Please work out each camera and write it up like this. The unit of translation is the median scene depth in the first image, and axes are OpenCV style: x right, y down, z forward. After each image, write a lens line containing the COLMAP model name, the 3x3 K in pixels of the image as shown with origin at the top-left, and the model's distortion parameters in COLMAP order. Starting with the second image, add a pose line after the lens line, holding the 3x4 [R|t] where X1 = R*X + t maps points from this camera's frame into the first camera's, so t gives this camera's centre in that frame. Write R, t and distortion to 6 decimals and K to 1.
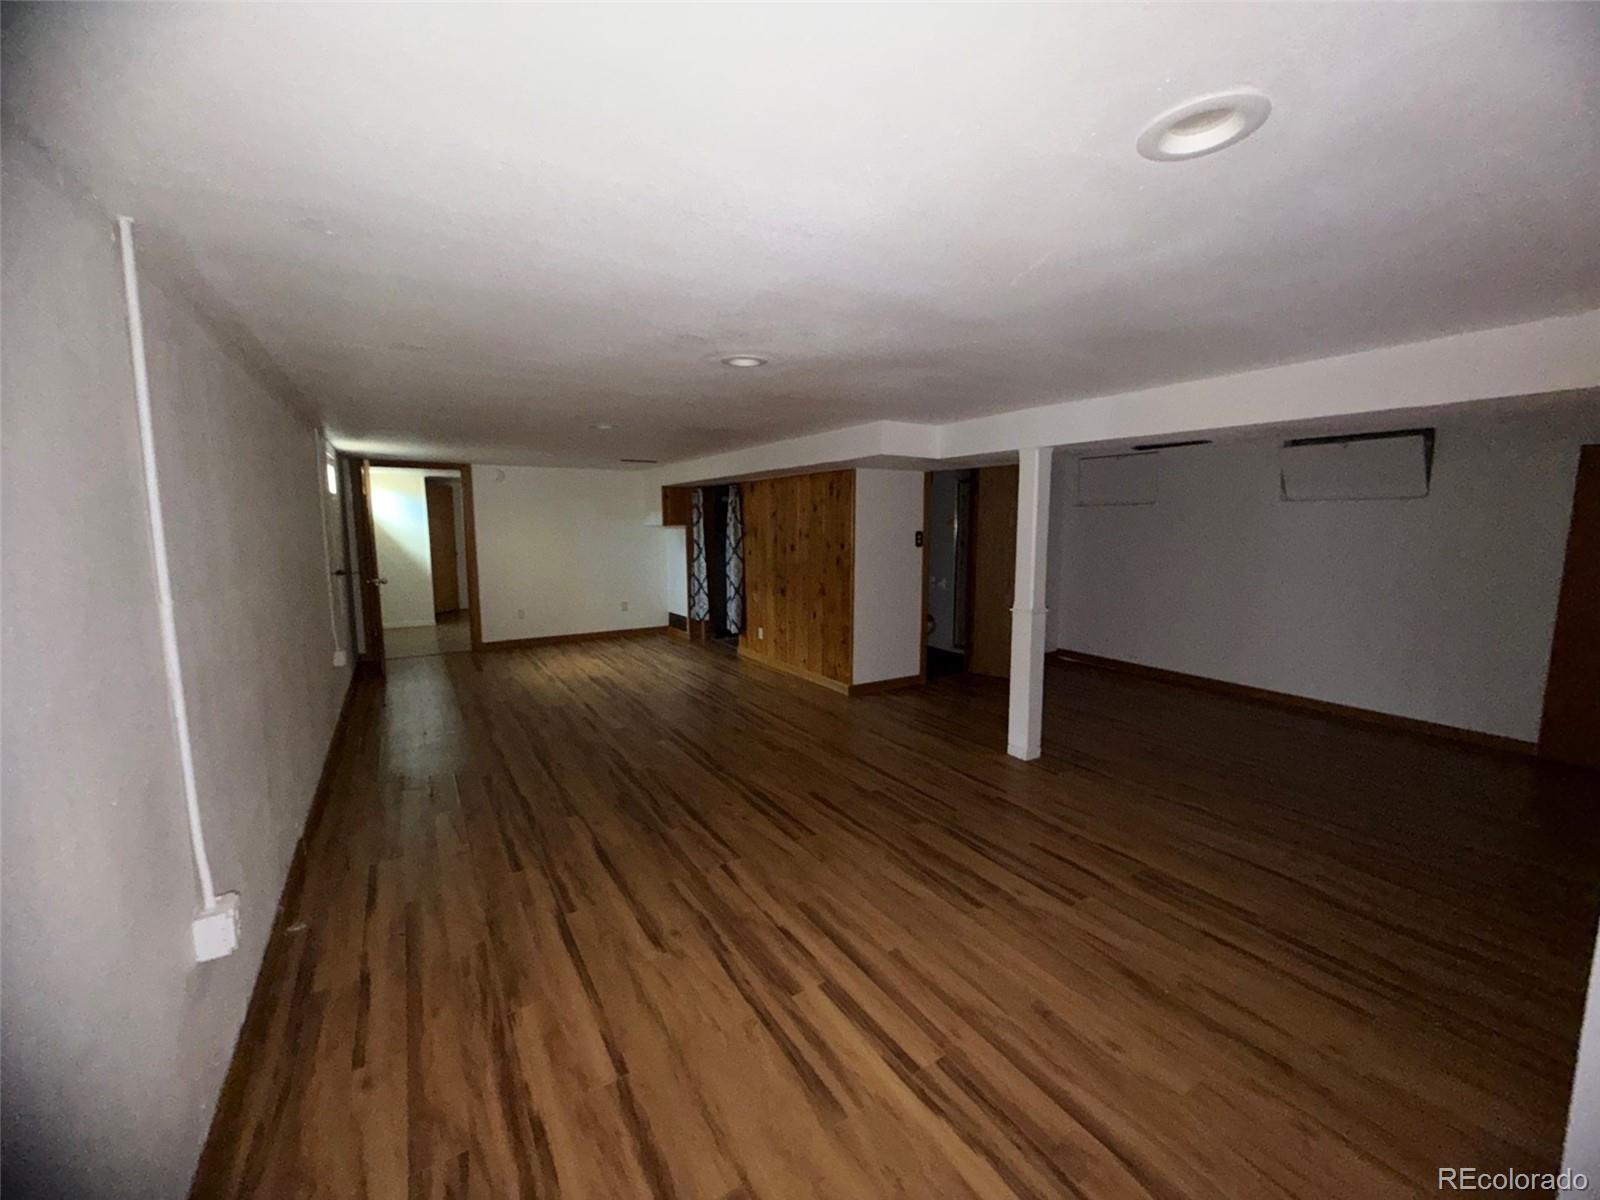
lens RADIAL K [[638.7, 0, 800.0], [0, 638.7, 600.0], [0, 0, 1]] dist [0.001453, 0.000081]
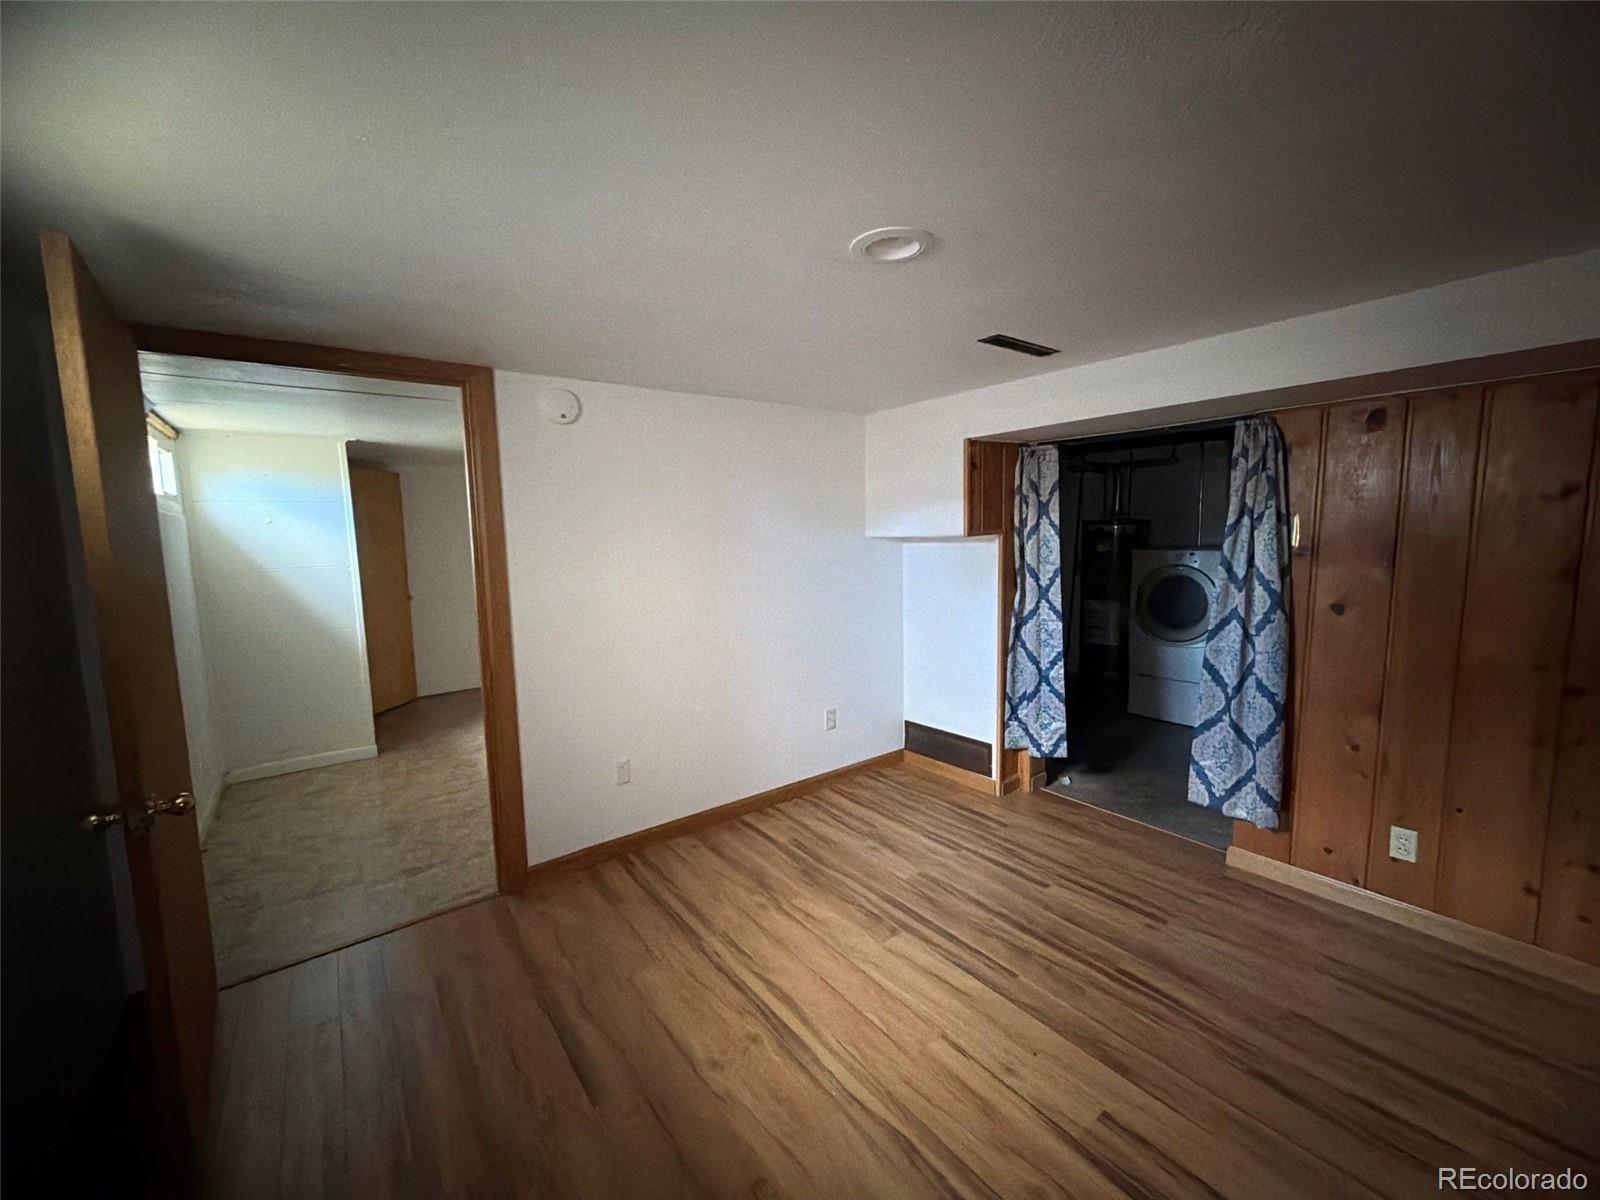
lens RADIAL K [[642.5, 0, 806.0], [0, 642.5, 611.3], [0, 0, 1]] dist [-0.000822, -0.000056]
pose [[0.995197, -0.040045, 0.089332, -0.347570], [0.039161, 0.999165, 0.011633, -0.076106], [-0.089723, -0.008079, 0.995934, 0.586655]]
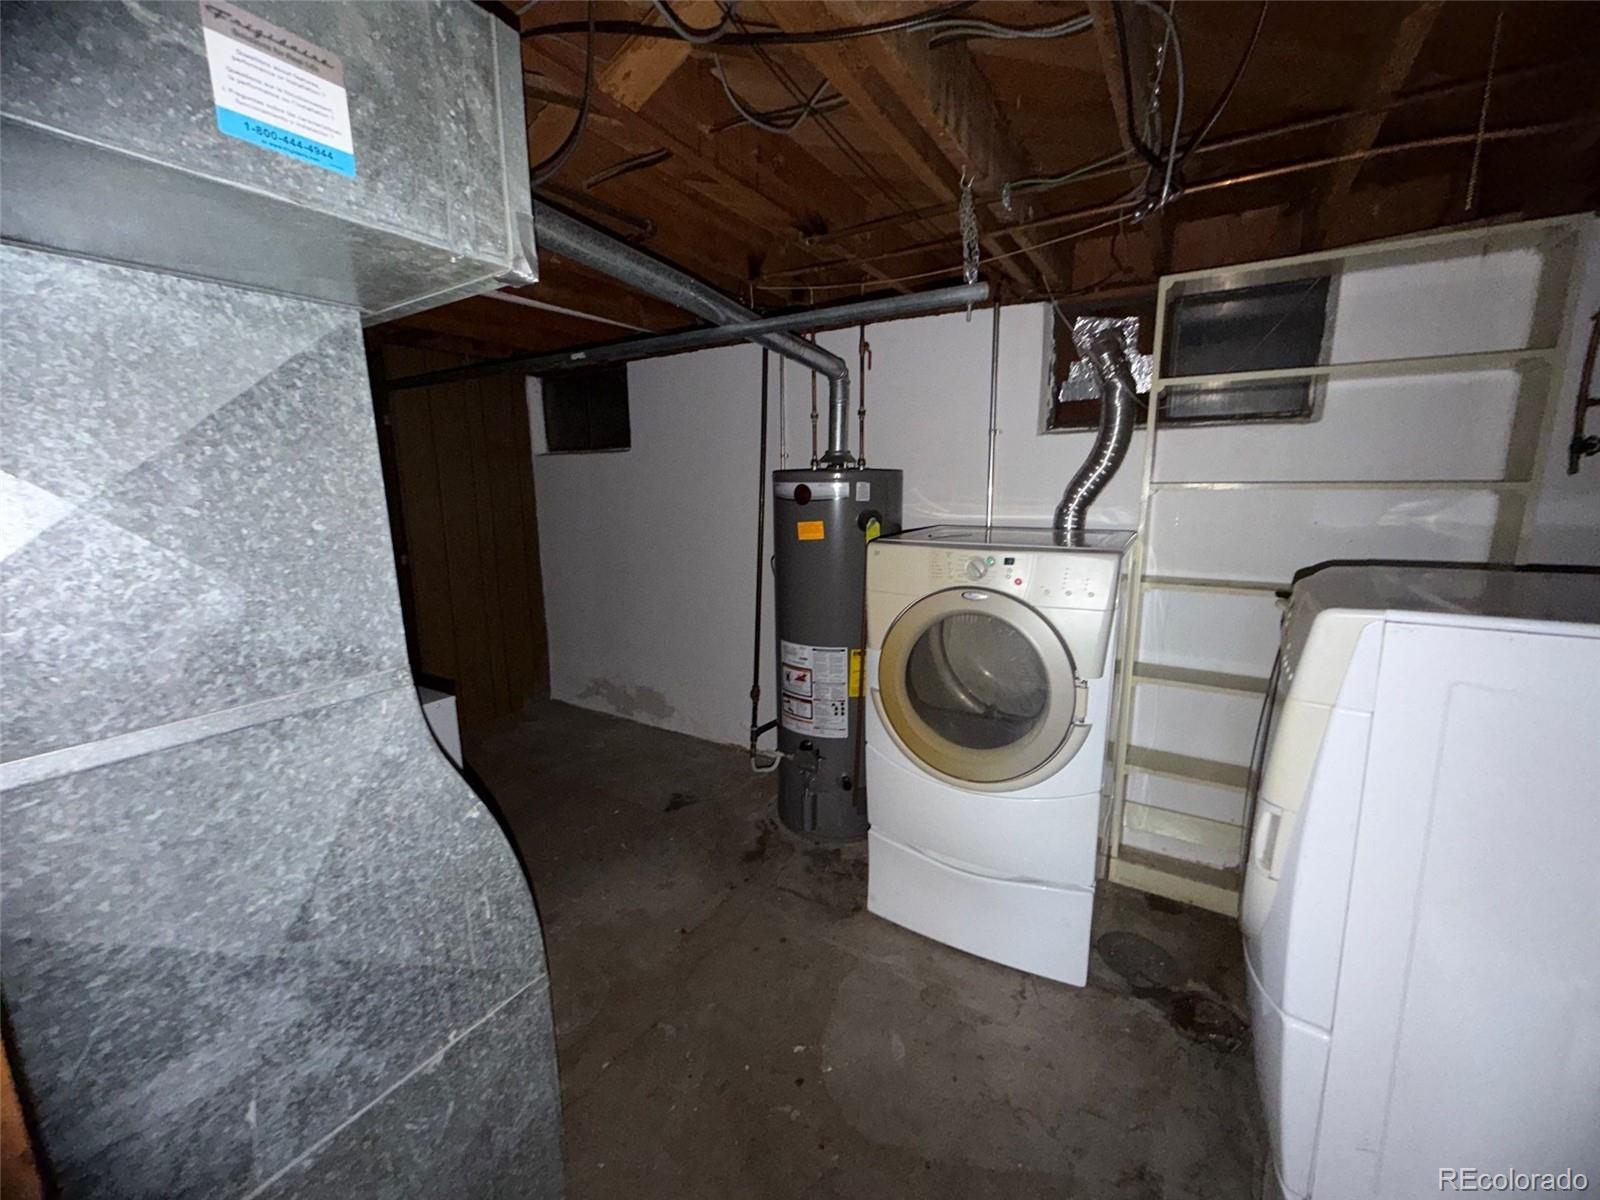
lens RADIAL K [[638.7, 0, 800.0], [0, 638.7, 600.0], [0, 0, 1]] dist [0.001453, 0.000081]
pose [[0.897642, -0.091721, 0.431076, -0.211991], [0.060967, 0.994543, 0.084658, -0.099224], [-0.436489, -0.049711, 0.898335, 0.801210]]
